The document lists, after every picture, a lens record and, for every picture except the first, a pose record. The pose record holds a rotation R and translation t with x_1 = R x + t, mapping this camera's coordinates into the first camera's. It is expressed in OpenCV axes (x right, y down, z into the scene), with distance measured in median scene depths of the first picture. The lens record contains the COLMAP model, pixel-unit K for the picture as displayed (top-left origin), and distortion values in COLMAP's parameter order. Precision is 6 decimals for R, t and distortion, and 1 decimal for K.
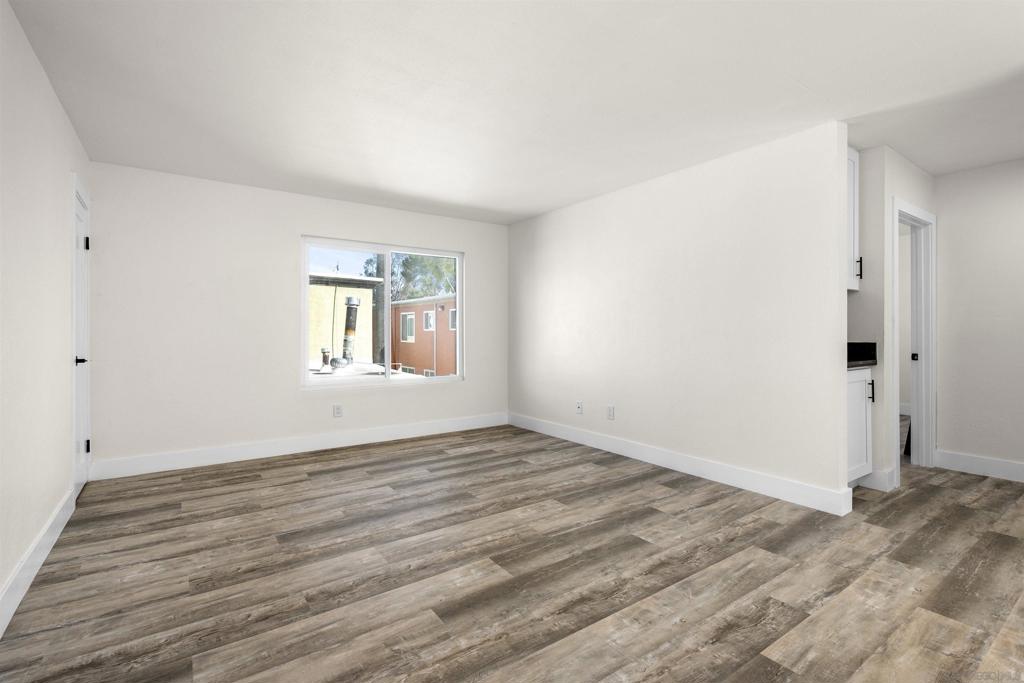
lens RADIAL K [[470.2, 0, 509.0], [0, 470.2, 333.7], [0, 0, 1]] dist [0.000004, 0.000106]
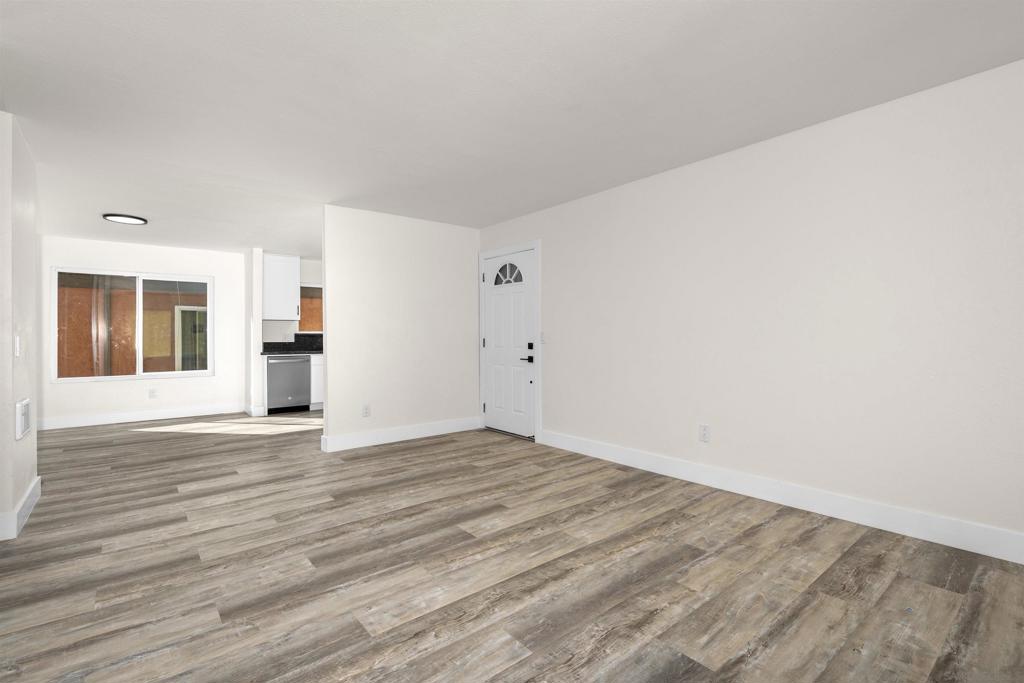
lens RADIAL K [[470.2, 0, 509.0], [0, 470.2, 333.7], [0, 0, 1]] dist [0.000004, 0.000106]
pose [[-0.997422, 0.010929, -0.070921, -0.042643], [0.011088, 0.999937, -0.001842, -0.004839], [0.070896, -0.002624, -0.997480, 2.005336]]
